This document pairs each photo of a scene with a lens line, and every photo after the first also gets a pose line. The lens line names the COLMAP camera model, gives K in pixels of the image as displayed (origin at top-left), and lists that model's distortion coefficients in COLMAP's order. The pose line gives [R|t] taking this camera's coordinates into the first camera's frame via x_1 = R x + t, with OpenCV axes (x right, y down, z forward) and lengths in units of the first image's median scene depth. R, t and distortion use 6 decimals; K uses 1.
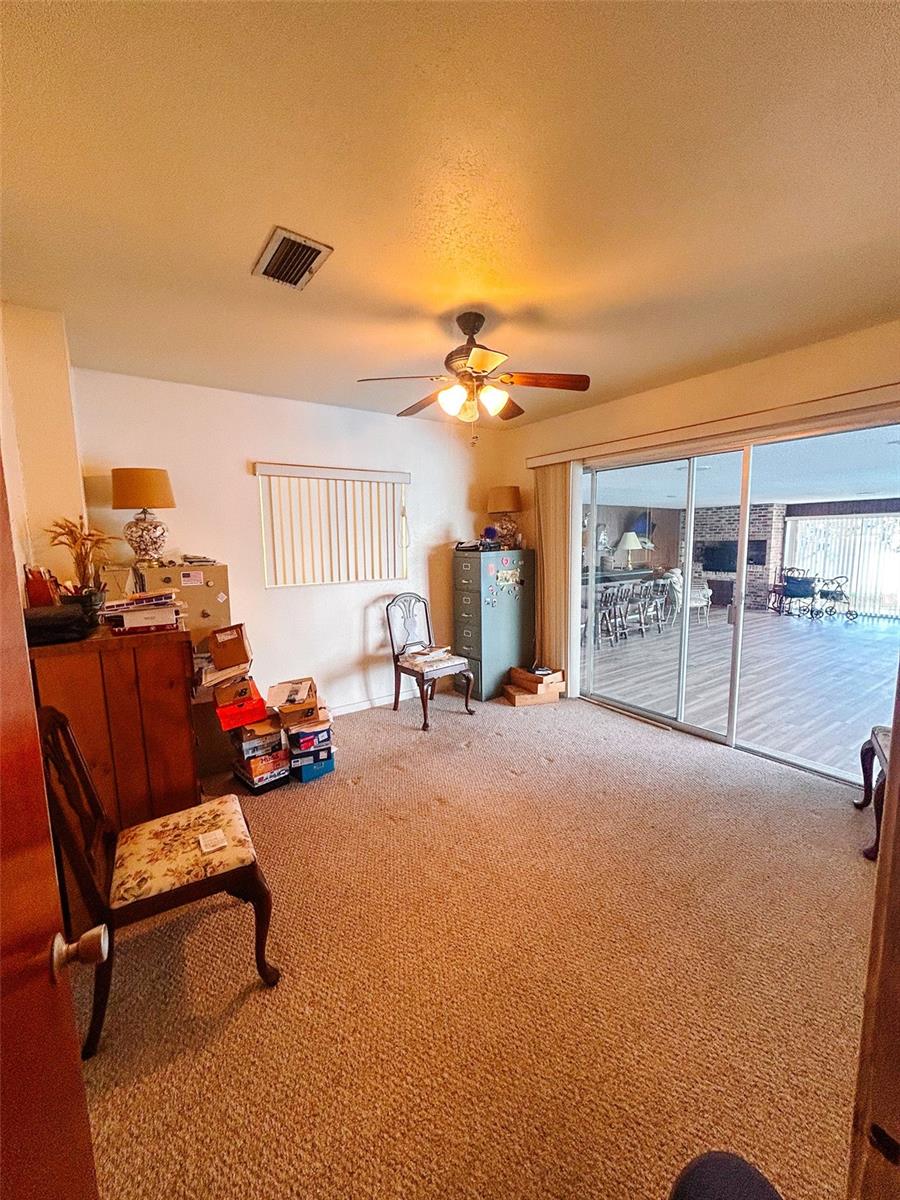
lens RADIAL K [[484.4, 0, 451.3], [0, 484.4, 602.6], [0, 0, 1]] dist [-0.002116, 0.001445]
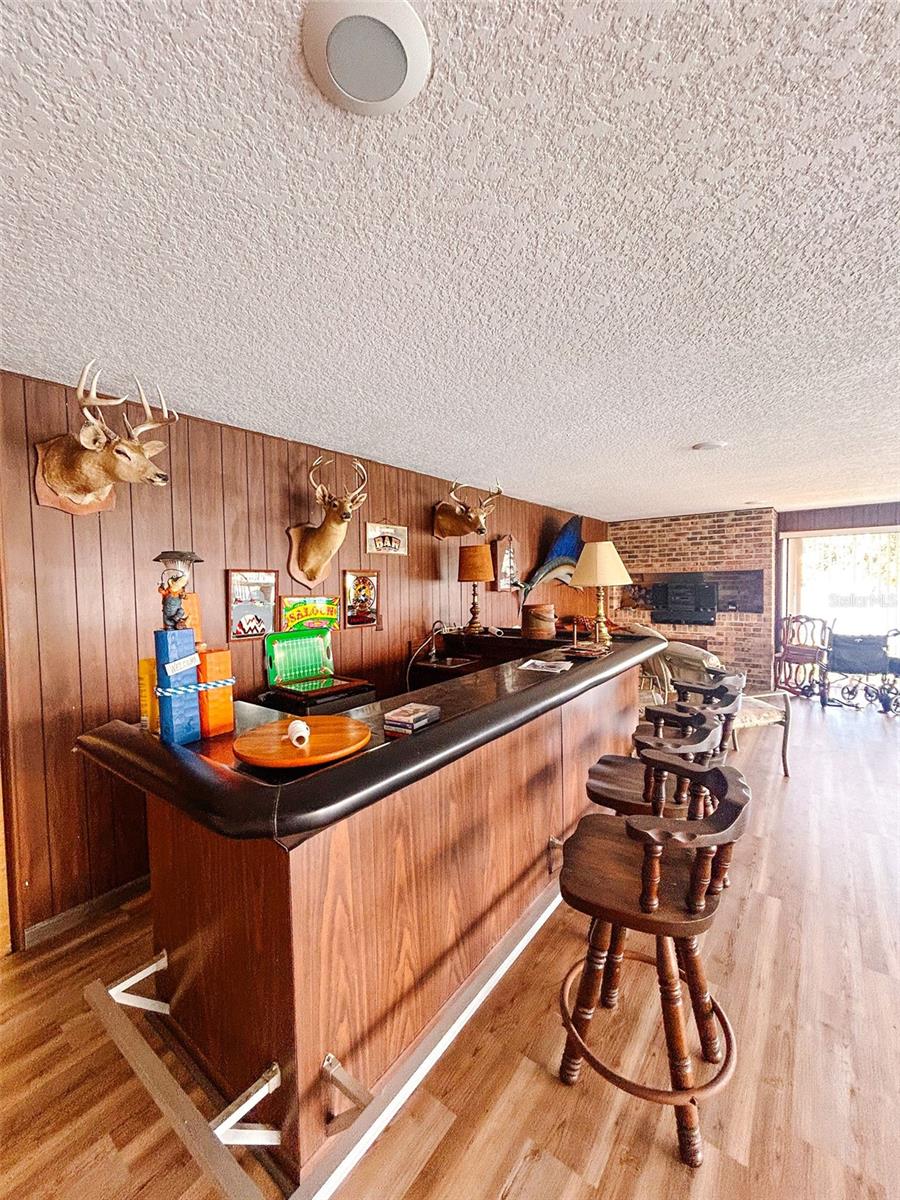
lens RADIAL K [[484.4, 0, 450.4], [0, 484.4, 598.4], [0, 0, 1]] dist [-0.002116, 0.001445]
pose [[0.953317, -0.013764, 0.301657, 0.122327], [0.042337, 0.995186, -0.088387, -0.062534], [-0.298988, 0.097032, 0.949311, 0.587734]]
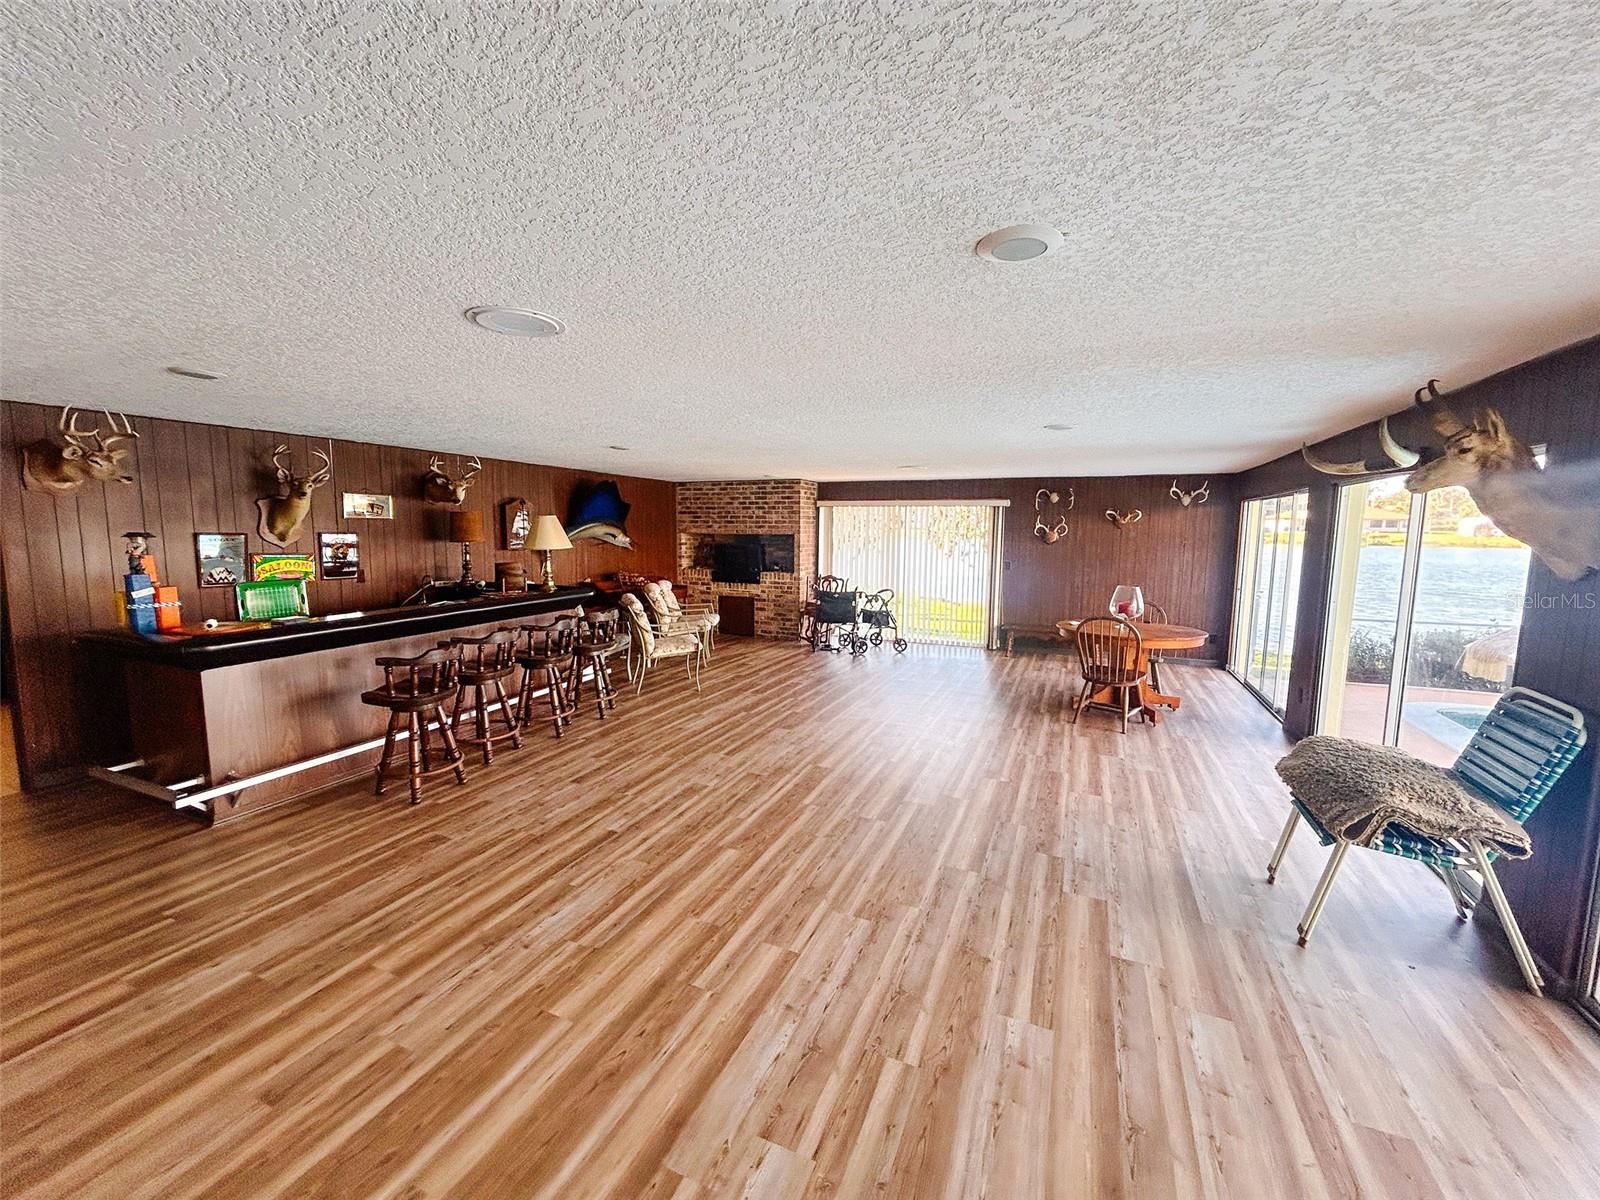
lens RADIAL K [[645.9, 0, 799.9], [0, 645.9, 598.9], [0, 0, 1]] dist [-0.002116, 0.001445]
pose [[0.856610, -0.033801, 0.514856, 0.215324], [0.042899, 0.999063, -0.005785, -0.038666], [-0.514178, 0.027042, 0.857257, 0.261526]]
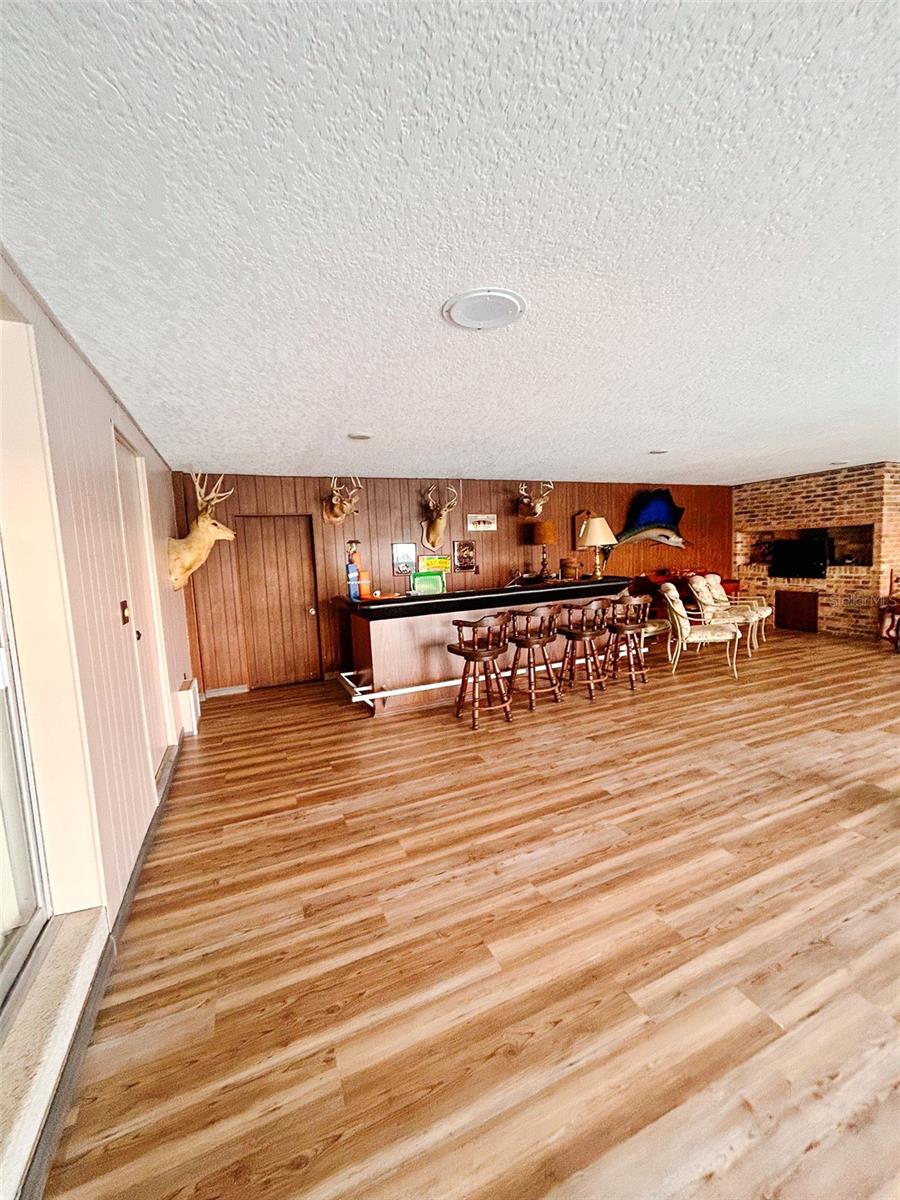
lens RADIAL K [[484.4, 0, 450.3], [0, 484.4, 600.2], [0, 0, 1]] dist [-0.002116, 0.001445]
pose [[0.977950, -0.008626, -0.208663, 0.274215], [0.004197, 0.999757, -0.021657, -0.025396], [0.208799, 0.020304, 0.977748, 0.318982]]
